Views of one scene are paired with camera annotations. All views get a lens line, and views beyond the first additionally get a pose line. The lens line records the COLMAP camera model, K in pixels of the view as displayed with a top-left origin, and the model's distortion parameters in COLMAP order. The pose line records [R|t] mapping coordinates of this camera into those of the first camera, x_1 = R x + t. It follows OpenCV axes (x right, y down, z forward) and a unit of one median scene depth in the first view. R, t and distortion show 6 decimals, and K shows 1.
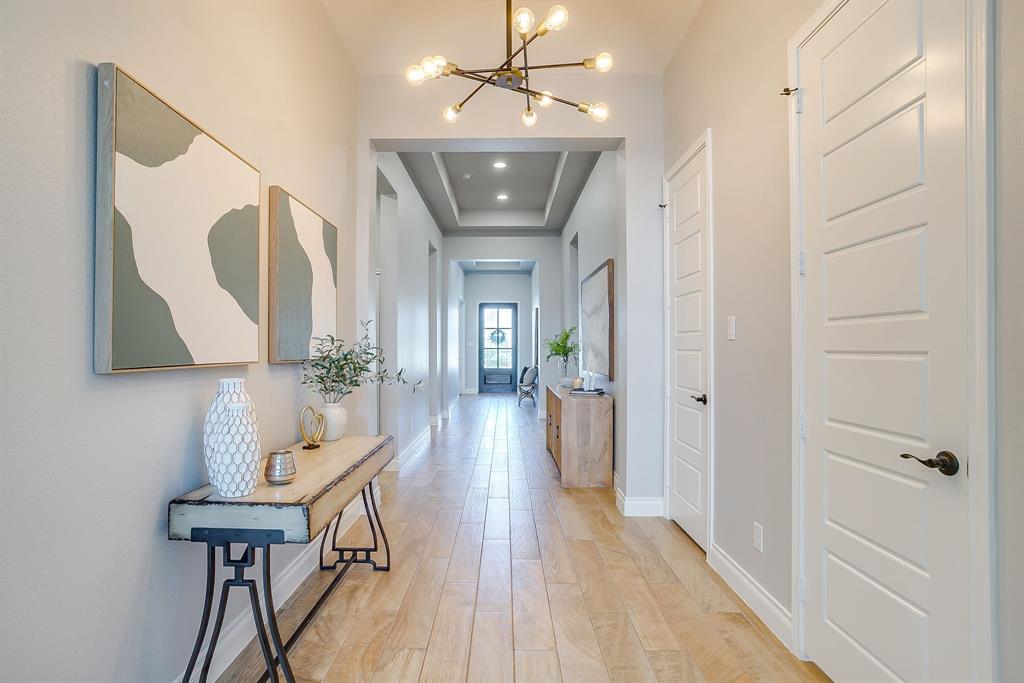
lens RADIAL K [[496.4, 0, 508.0], [0, 496.4, 342.5], [0, 0, 1]] dist [-0.054325, 0.028807]
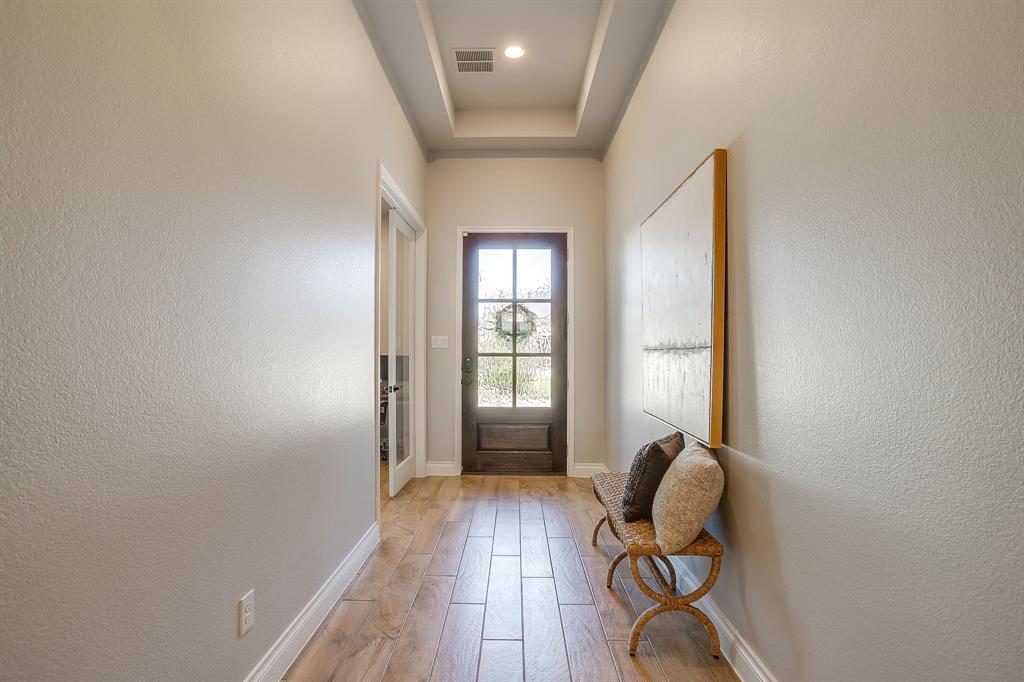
lens RADIAL K [[496.4, 0, 508.0], [0, 496.4, 342.0], [0, 0, 1]] dist [-0.054325, 0.028807]
pose [[0.999798, 0.004472, 0.019581, -0.032238], [-0.004571, 0.999977, 0.005045, 0.000759], [-0.019558, -0.005134, 0.999796, 0.629864]]
